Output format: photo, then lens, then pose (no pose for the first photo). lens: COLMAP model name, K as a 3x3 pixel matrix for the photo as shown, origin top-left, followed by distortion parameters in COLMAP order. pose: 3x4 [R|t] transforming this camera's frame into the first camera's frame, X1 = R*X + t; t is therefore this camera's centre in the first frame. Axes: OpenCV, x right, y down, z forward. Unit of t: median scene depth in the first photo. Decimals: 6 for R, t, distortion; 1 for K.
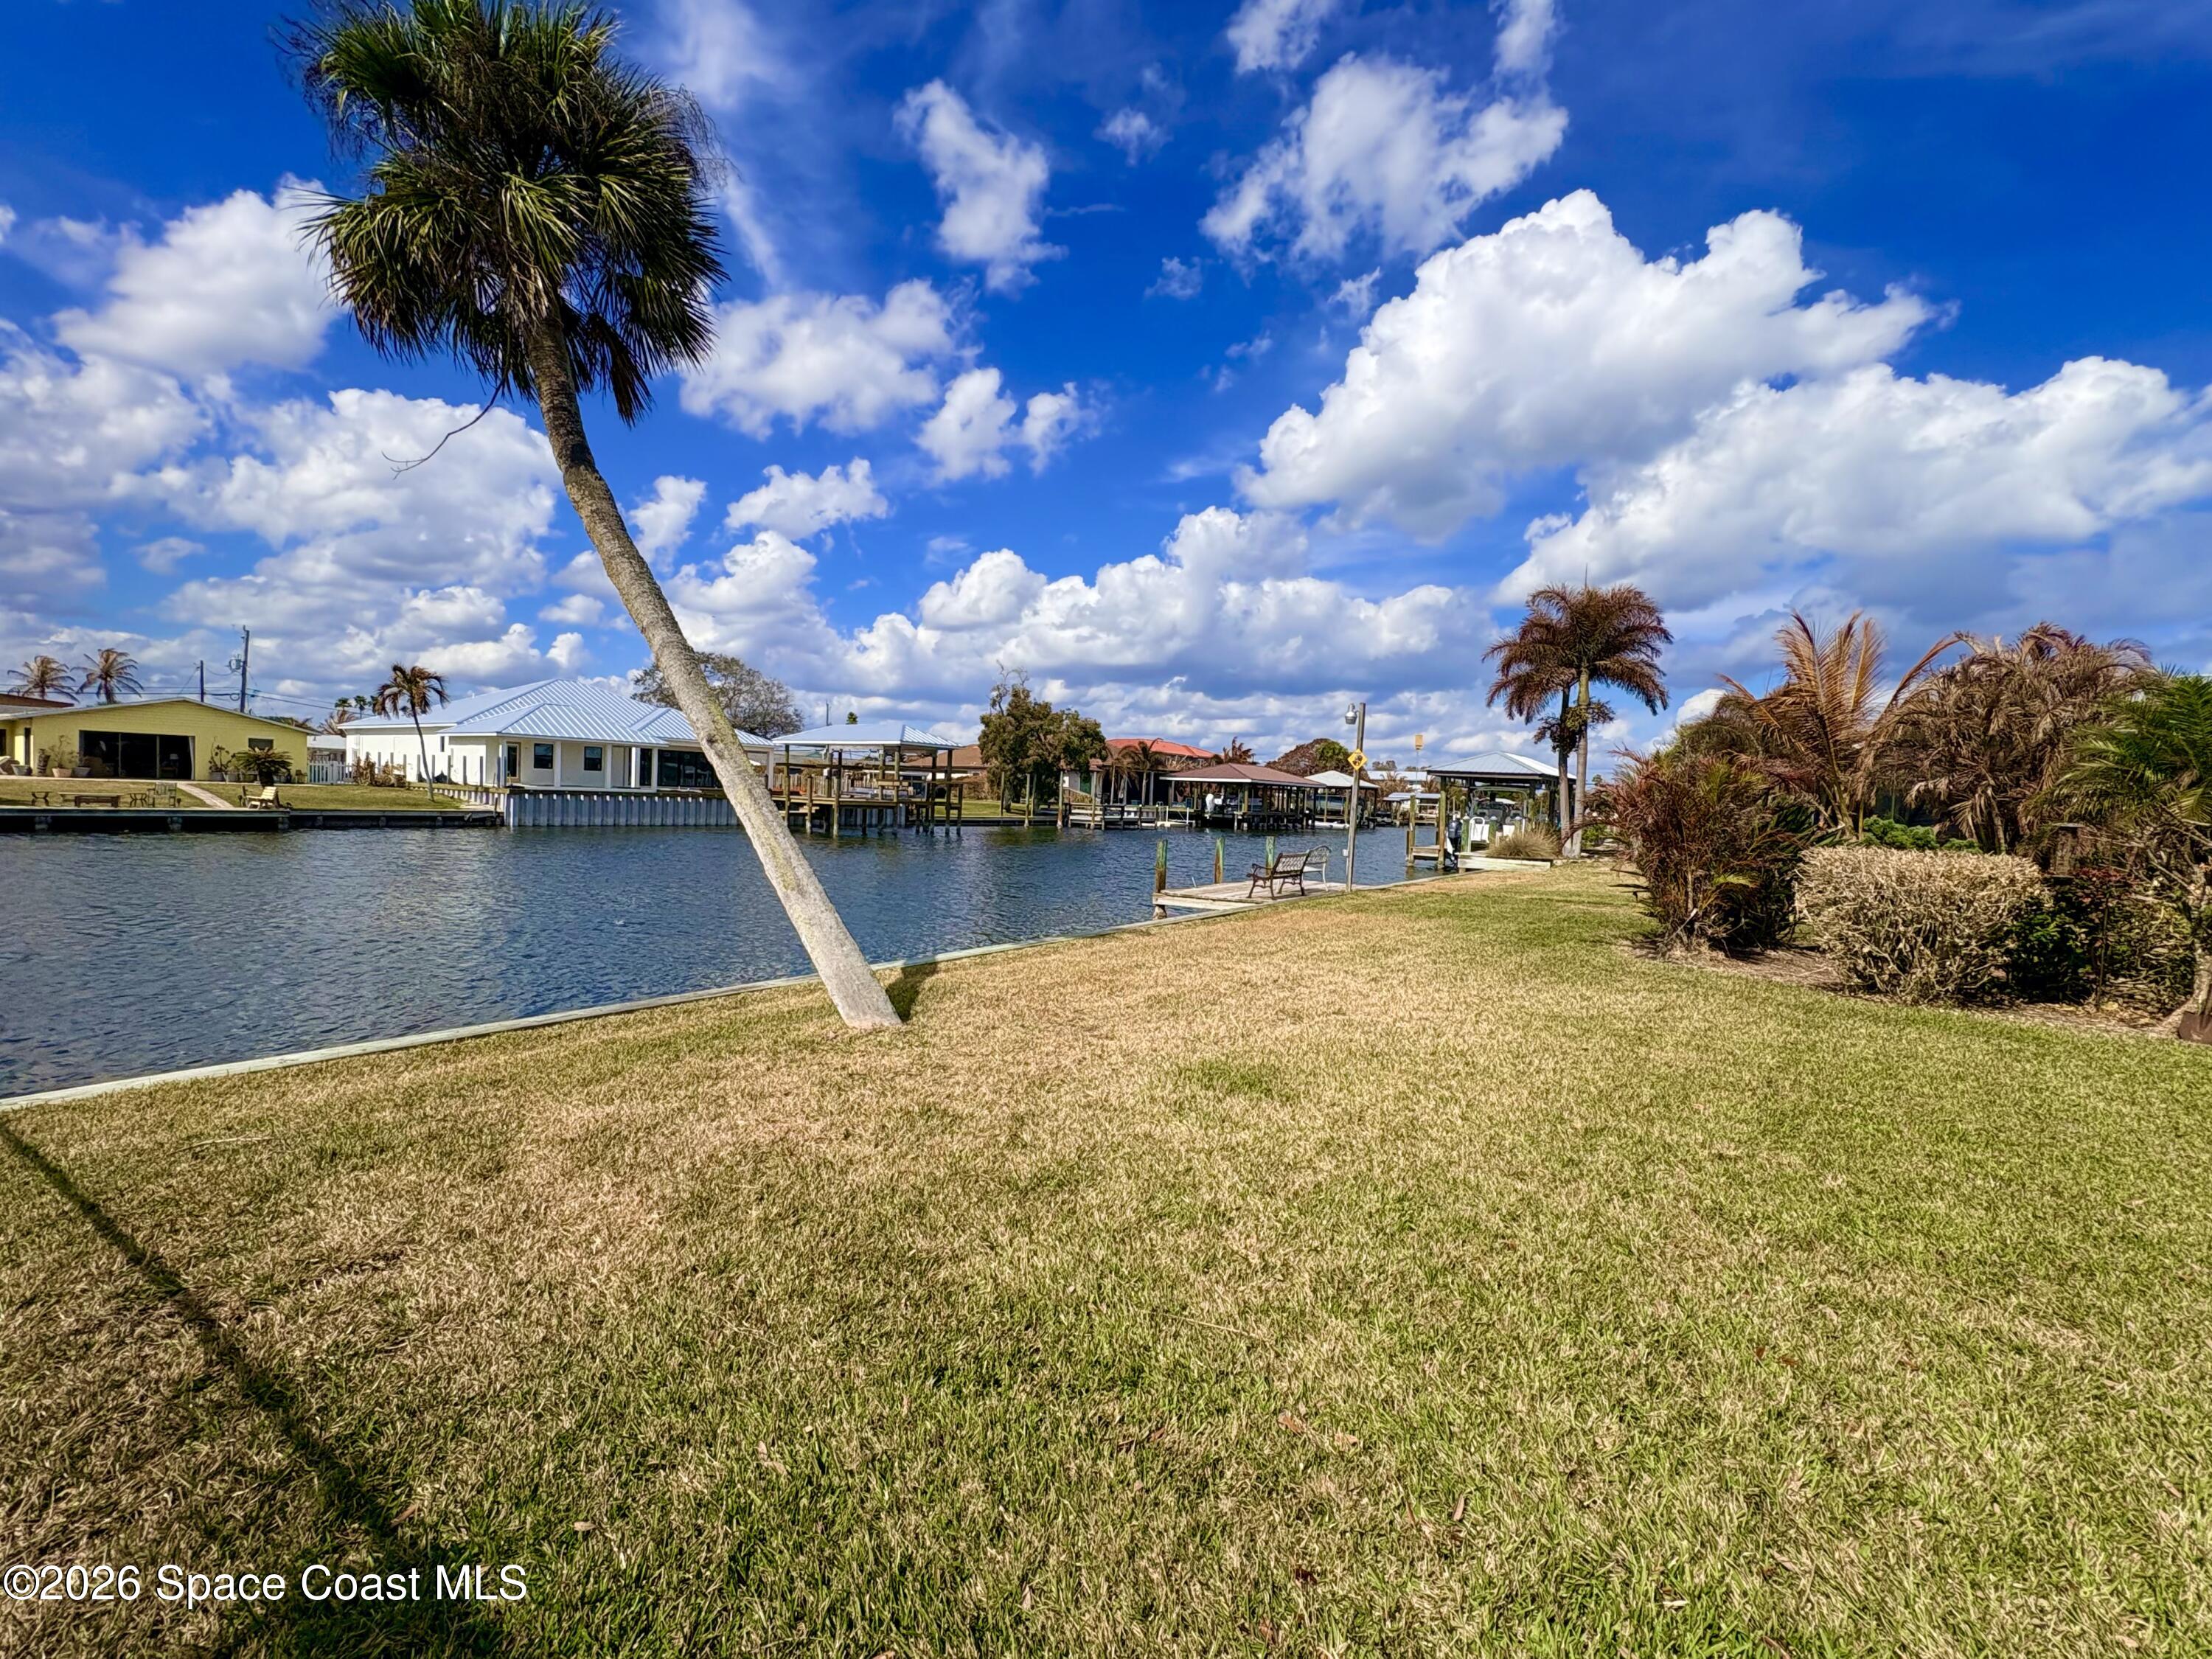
lens RADIAL K [[968.1, 0, 1106.1], [0, 968.1, 826.5], [0, 0, 1]] dist [0.000034, 0.000006]
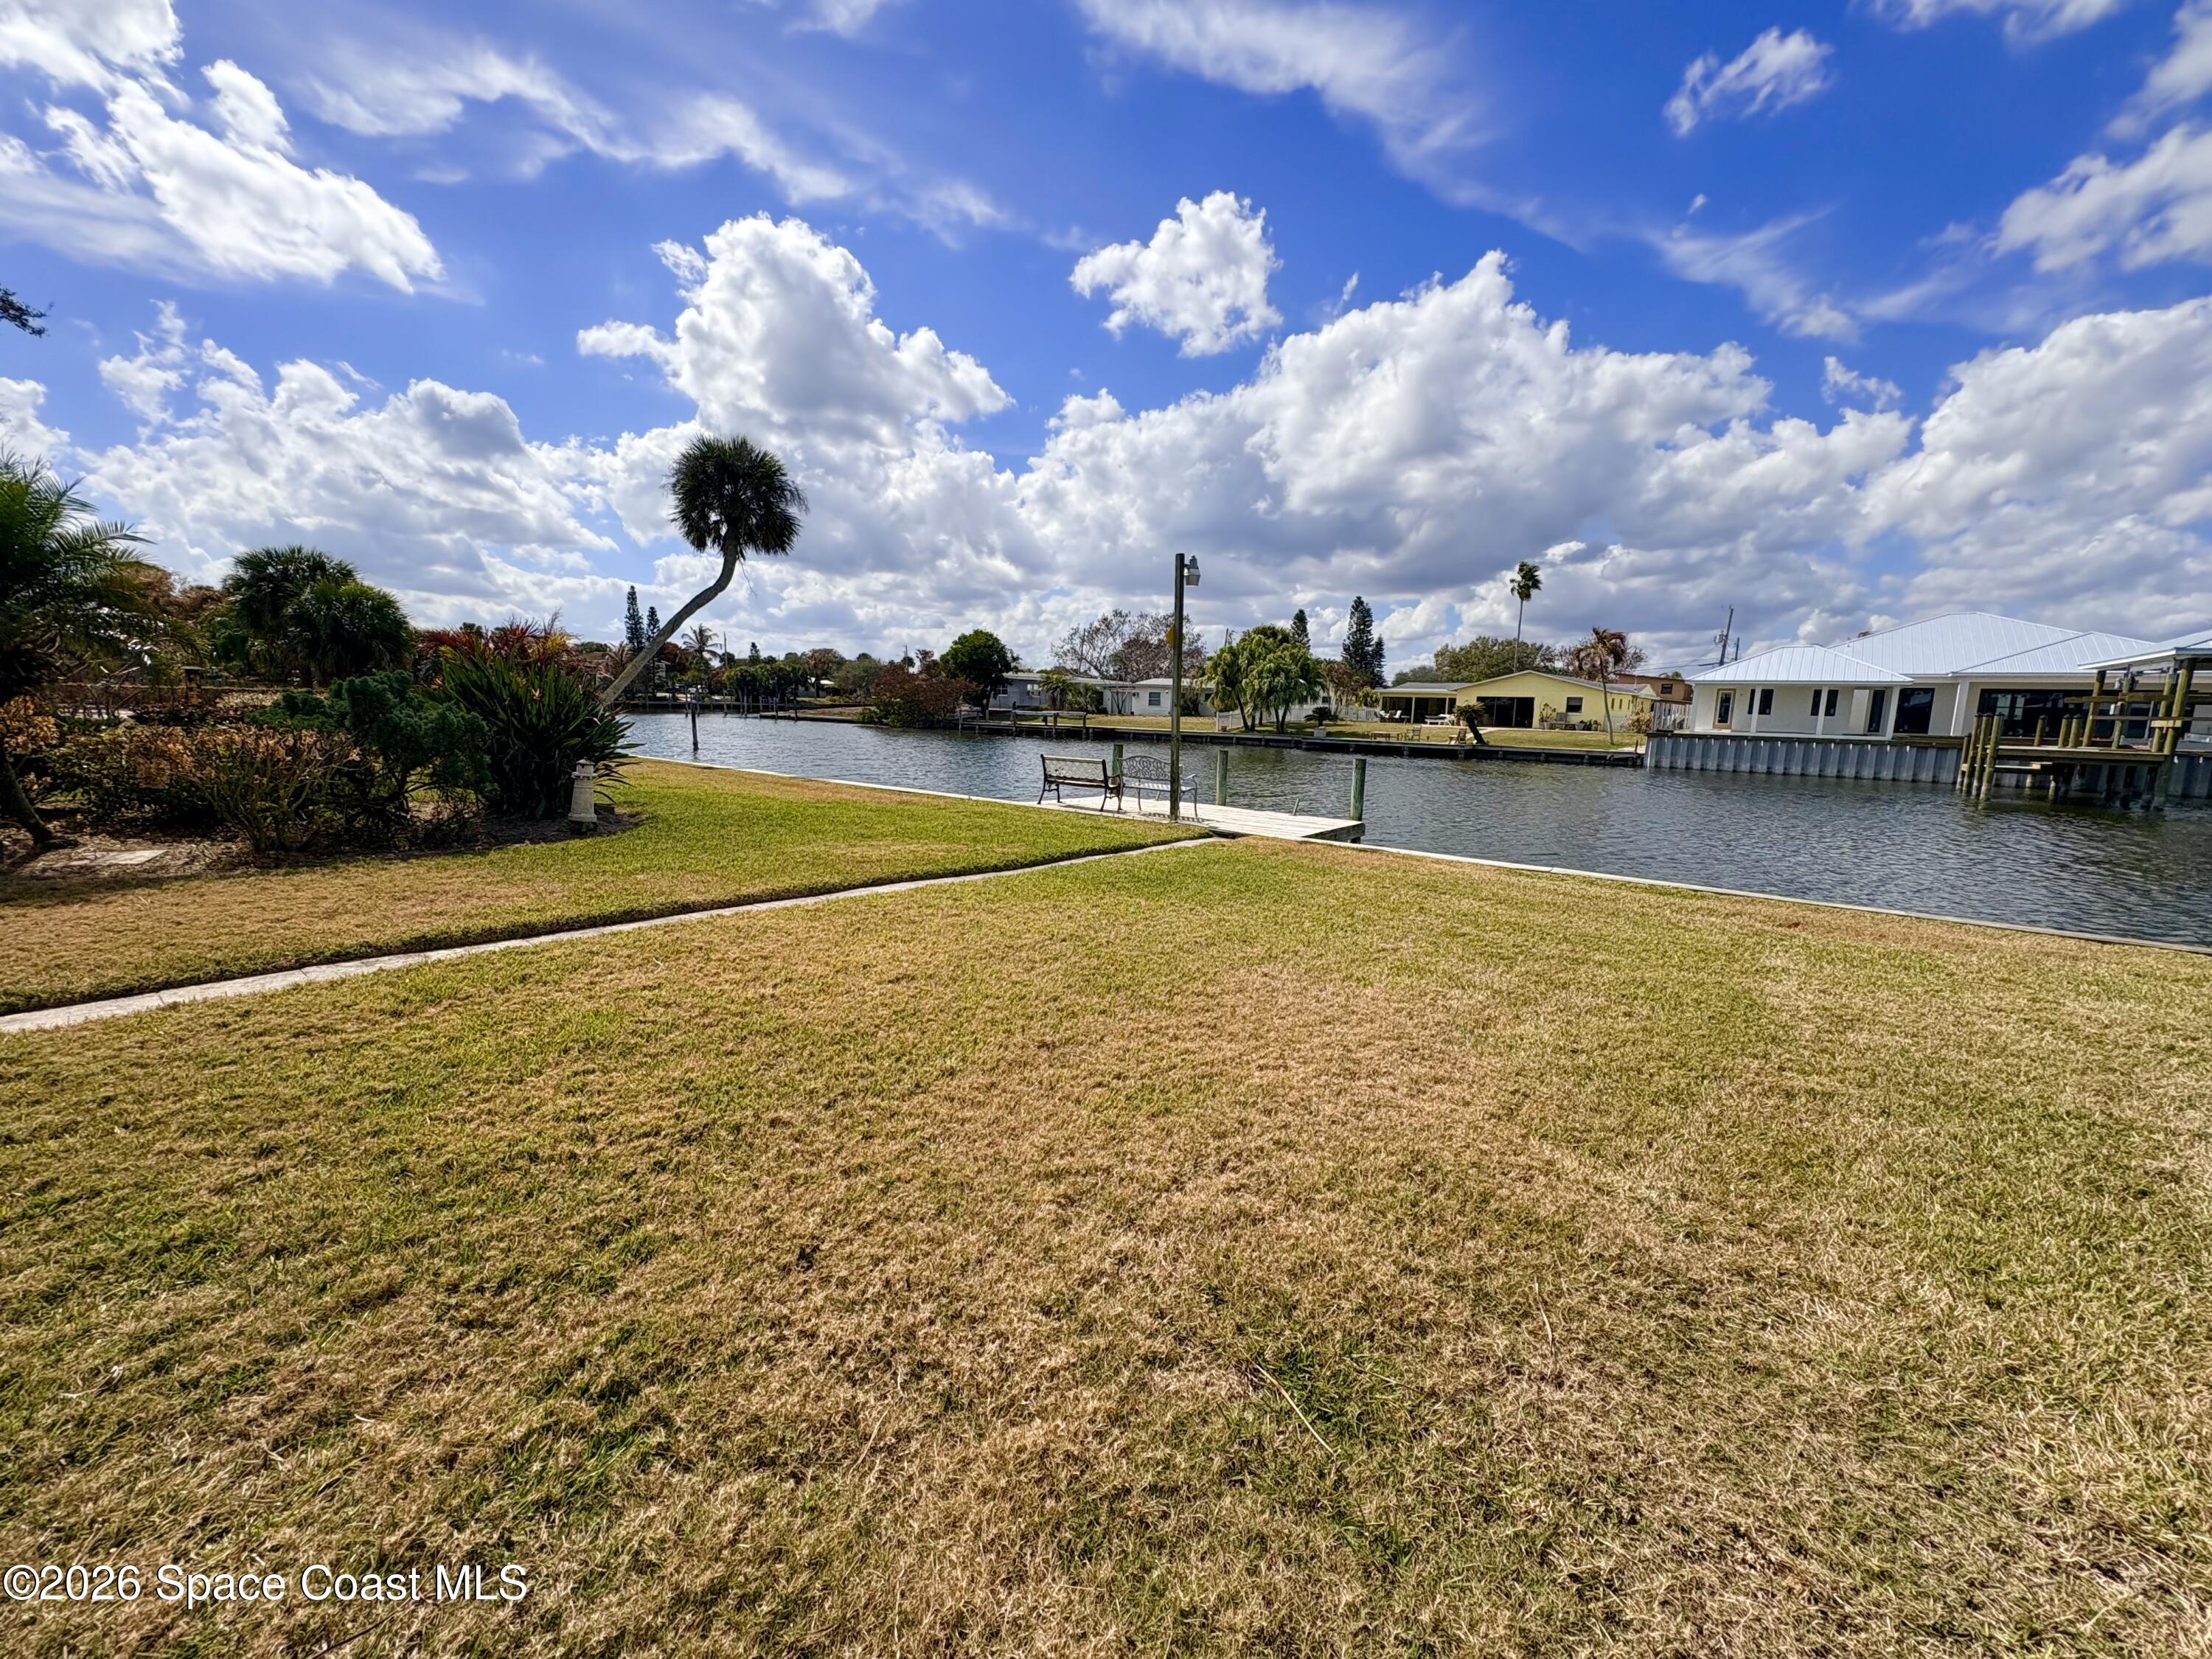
lens RADIAL K [[886.6, 0, 1105.4], [0, 886.6, 829.7], [0, 0, 1]] dist [-0.000385, -0.000030]
pose [[-0.151616, 0.096501, -0.983717, 0.445185], [-0.062431, 0.992301, 0.106965, 0.000857], [0.986466, 0.077632, -0.144424, 0.539684]]
